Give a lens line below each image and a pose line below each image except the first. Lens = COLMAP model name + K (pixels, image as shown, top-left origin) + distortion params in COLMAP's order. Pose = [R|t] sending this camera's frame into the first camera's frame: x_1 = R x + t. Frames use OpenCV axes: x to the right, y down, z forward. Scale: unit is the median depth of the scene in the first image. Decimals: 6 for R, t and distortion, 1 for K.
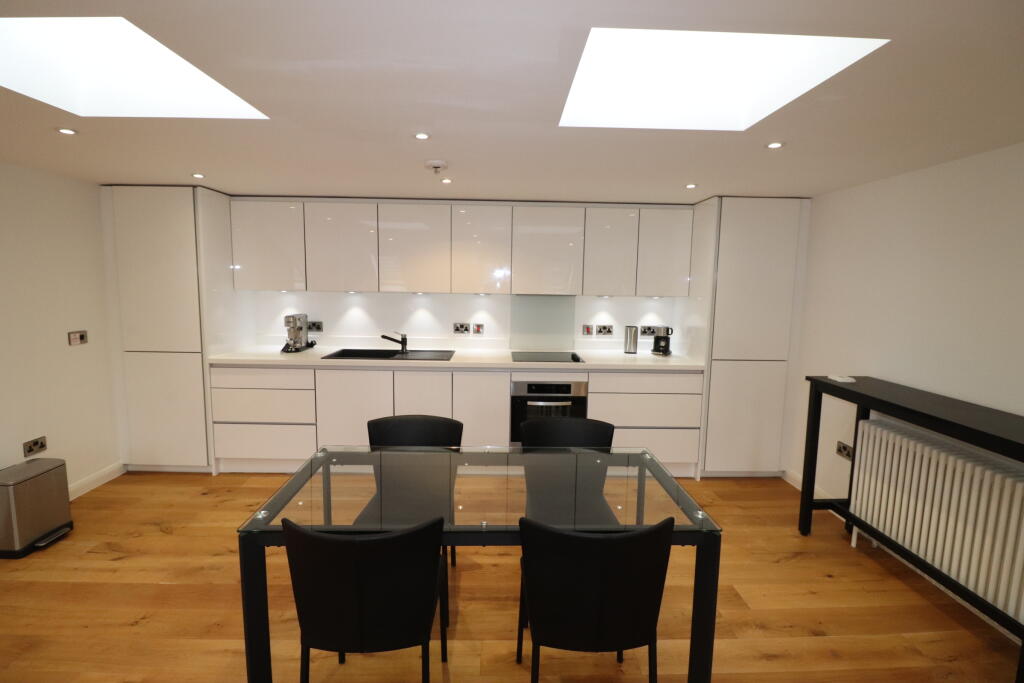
lens RADIAL K [[485.6, 0, 512.0], [0, 485.6, 341.5], [0, 0, 1]] dist [-0.000980, -0.000574]
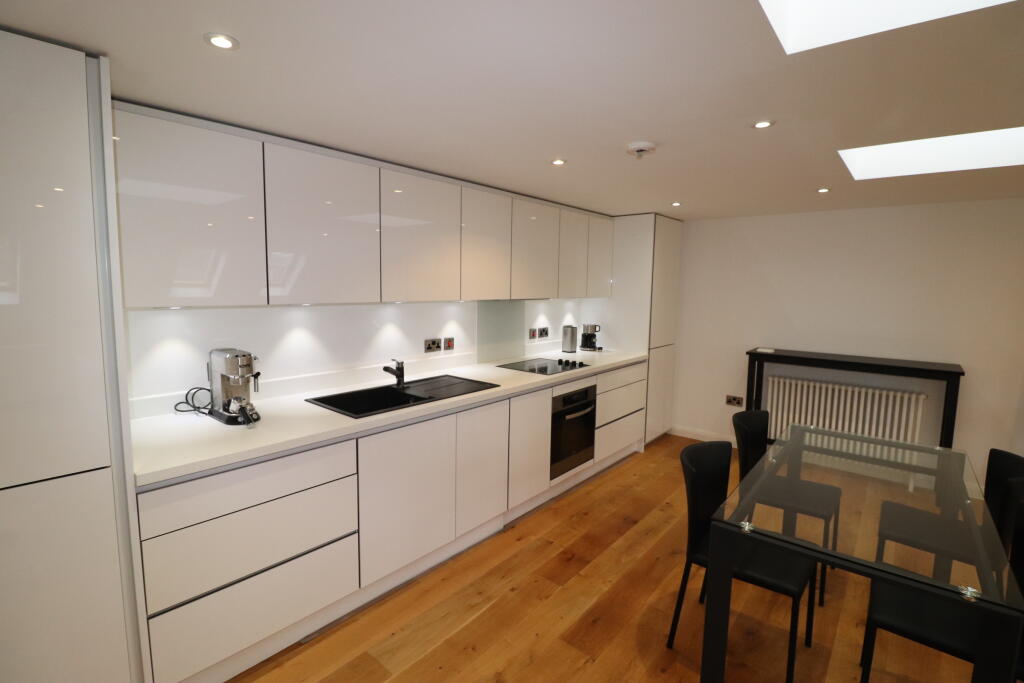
lens RADIAL K [[485.6, 0, 512.0], [0, 485.6, 341.5], [0, 0, 1]] dist [-0.000980, -0.000574]
pose [[0.652864, -0.095789, 0.751394, -0.608367], [0.090488, 0.994731, 0.048188, -0.059861], [-0.752051, 0.036532, 0.658092, 0.401519]]
